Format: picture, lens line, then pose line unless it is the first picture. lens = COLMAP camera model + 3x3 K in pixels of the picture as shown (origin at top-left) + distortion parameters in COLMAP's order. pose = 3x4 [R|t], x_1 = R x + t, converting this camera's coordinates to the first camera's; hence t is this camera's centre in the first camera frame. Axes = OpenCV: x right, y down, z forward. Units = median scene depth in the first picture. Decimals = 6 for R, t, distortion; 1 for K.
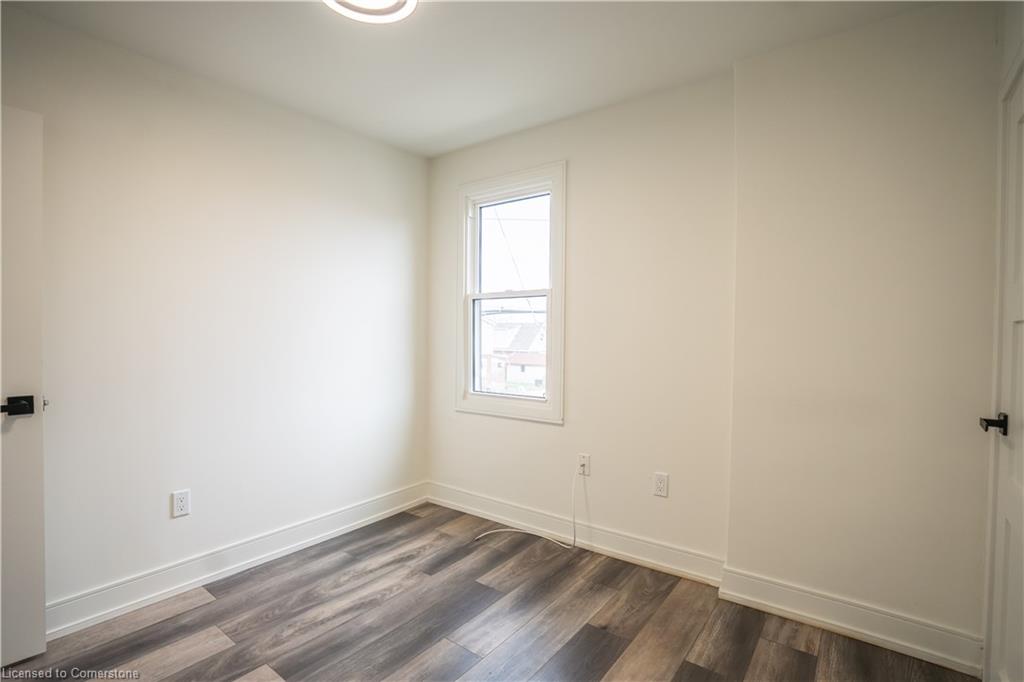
lens RADIAL K [[479.3, 0, 511.5], [0, 479.3, 341.0], [0, 0, 1]] dist [-0.044058, 0.020189]
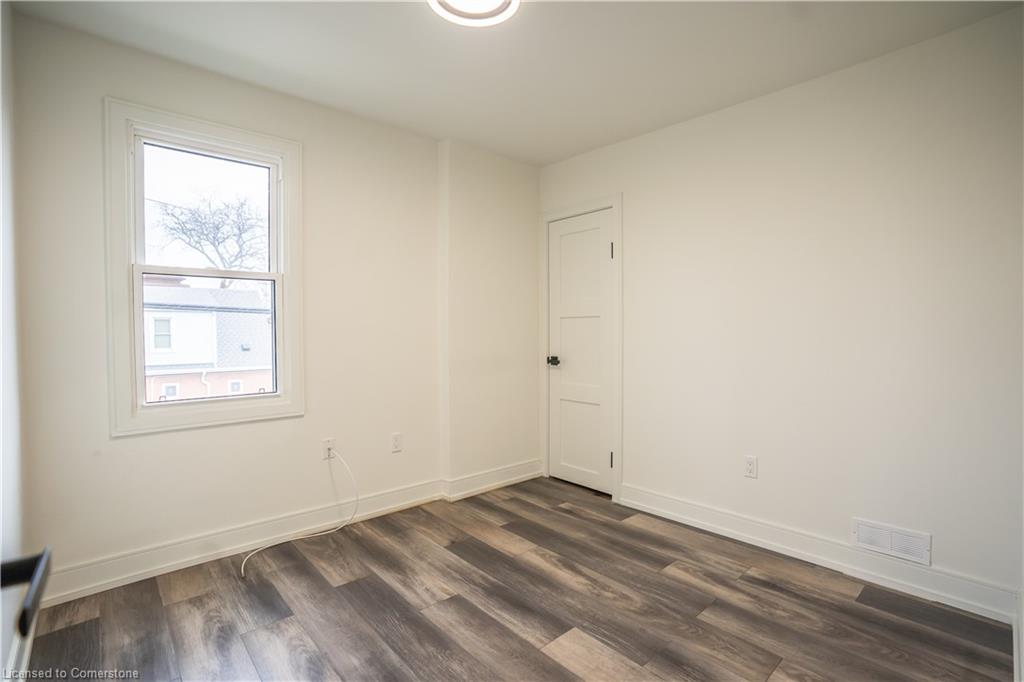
lens RADIAL K [[479.3, 0, 508.6], [0, 479.3, 339.8], [0, 0, 1]] dist [-0.044058, 0.020189]
pose [[0.204297, -0.022108, 0.978659, -0.861617], [0.016586, 0.999680, 0.019121, 0.013176], [-0.978769, 0.012325, 0.204598, 0.459999]]
